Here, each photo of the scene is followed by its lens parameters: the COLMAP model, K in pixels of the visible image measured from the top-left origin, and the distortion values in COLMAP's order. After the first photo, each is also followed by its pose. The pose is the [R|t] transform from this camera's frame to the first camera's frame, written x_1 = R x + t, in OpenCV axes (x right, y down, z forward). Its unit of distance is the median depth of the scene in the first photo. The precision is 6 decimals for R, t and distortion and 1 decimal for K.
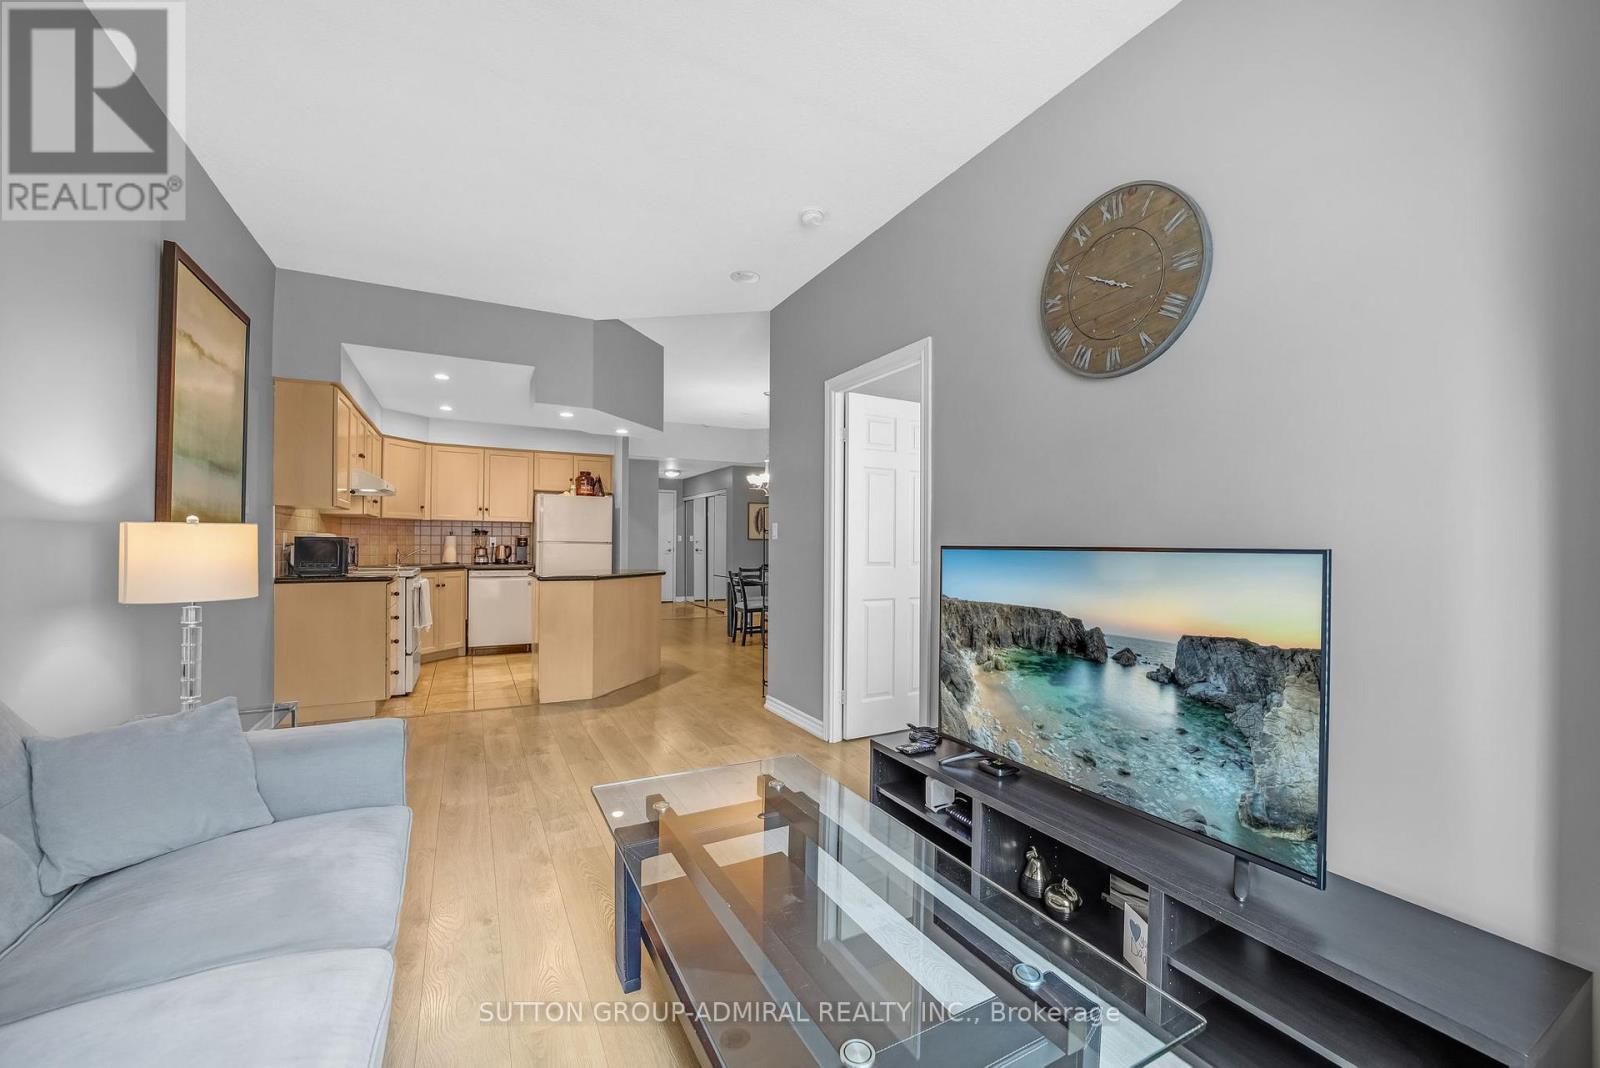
lens RADIAL K [[636.5, 0, 798.7], [0, 636.5, 534.5], [0, 0, 1]] dist [-0.034396, 0.008535]
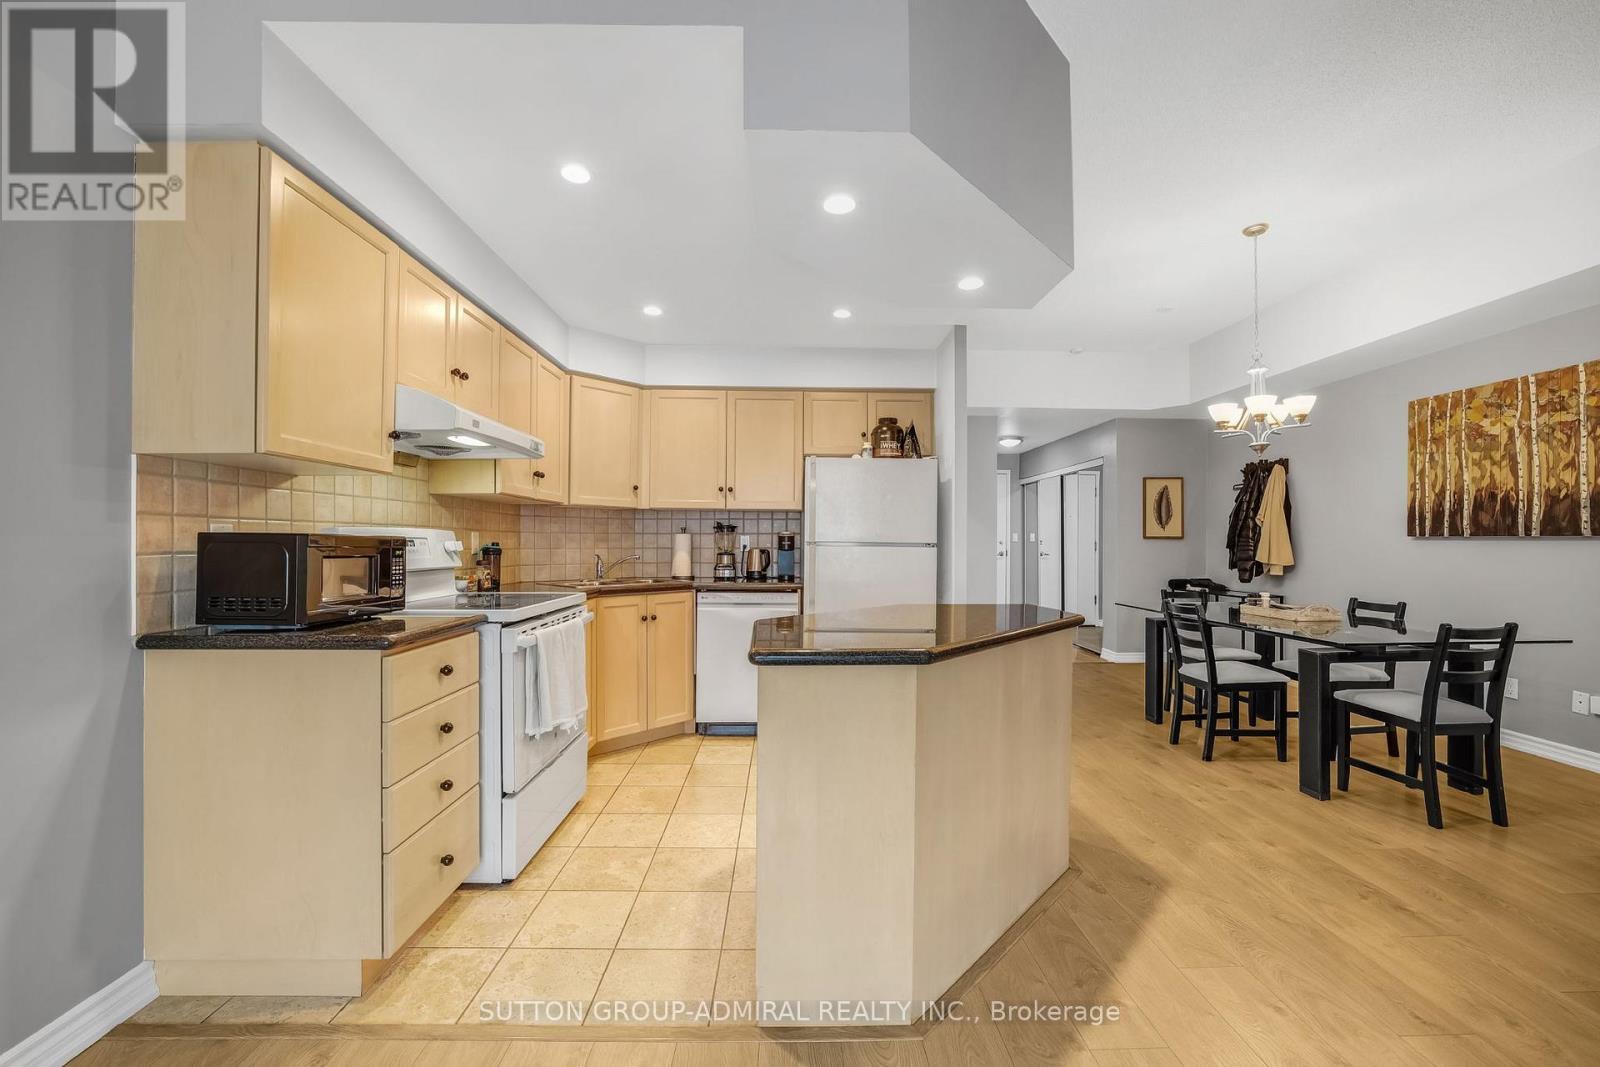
lens RADIAL K [[636.5, 0, 803.0], [0, 636.5, 541.7], [0, 0, 1]] dist [-0.034396, 0.008535]
pose [[0.898028, -0.003278, -0.439927, -0.160937], [0.008040, 0.999928, 0.008962, 0.005097], [0.439865, -0.011585, 0.897989, 0.472590]]
